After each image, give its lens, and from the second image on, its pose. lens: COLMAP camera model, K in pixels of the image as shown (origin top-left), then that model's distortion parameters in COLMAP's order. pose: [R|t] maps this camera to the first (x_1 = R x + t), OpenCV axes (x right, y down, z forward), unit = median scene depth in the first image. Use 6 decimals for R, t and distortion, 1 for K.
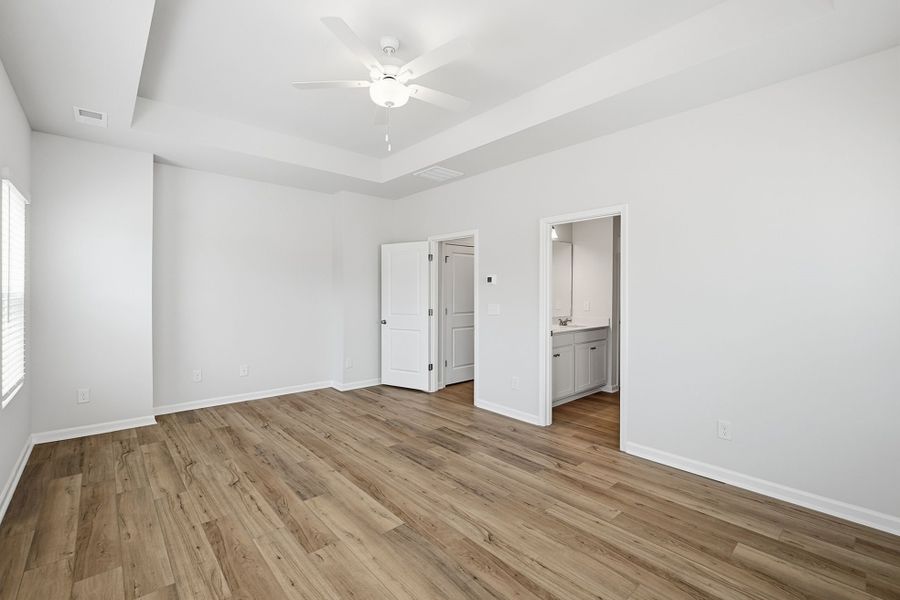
lens RADIAL K [[388.5, 0, 452.5], [0, 388.5, 299.1], [0, 0, 1]] dist [-0.002563, 0.000293]
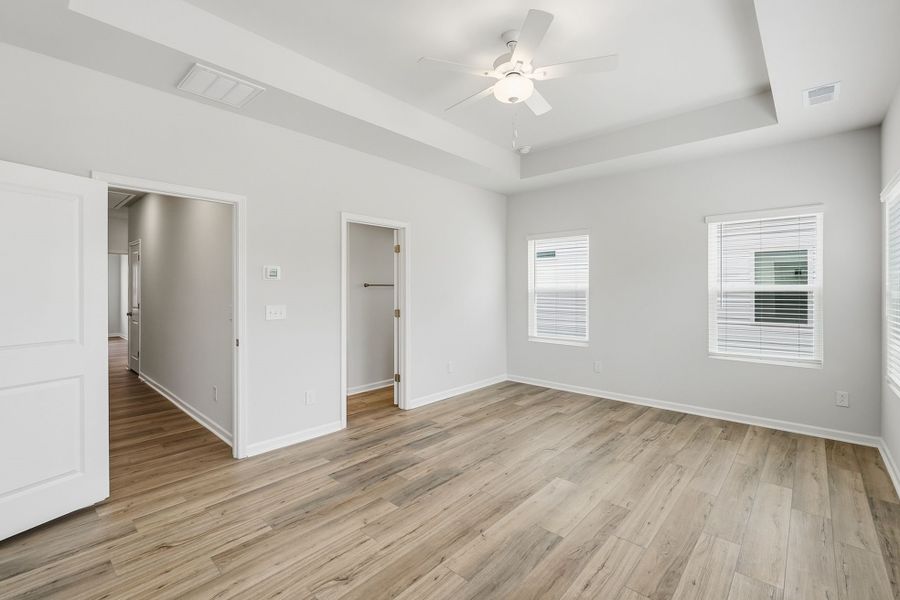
lens RADIAL K [[388.5, 0, 446.0], [0, 388.5, 296.1], [0, 0, 1]] dist [-0.002563, 0.000293]
pose [[-0.080351, -0.018898, 0.996588, -0.978310], [0.018549, 0.999619, 0.020451, -0.021165], [-0.996594, 0.020129, -0.079969, 1.075277]]
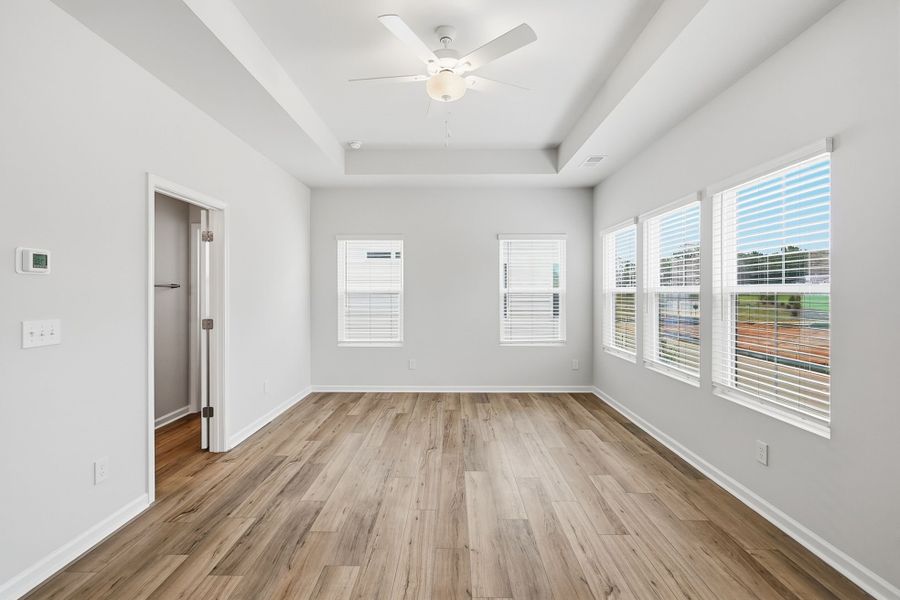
lens RADIAL K [[388.5, 0, 440.8], [0, 388.5, 296.3], [0, 0, 1]] dist [-0.002563, 0.000293]
pose [[-0.716175, -0.009334, 0.697858, -0.715408], [0.011615, 0.999613, 0.025290, -0.026450], [-0.697824, 0.026218, -0.715789, 1.464427]]
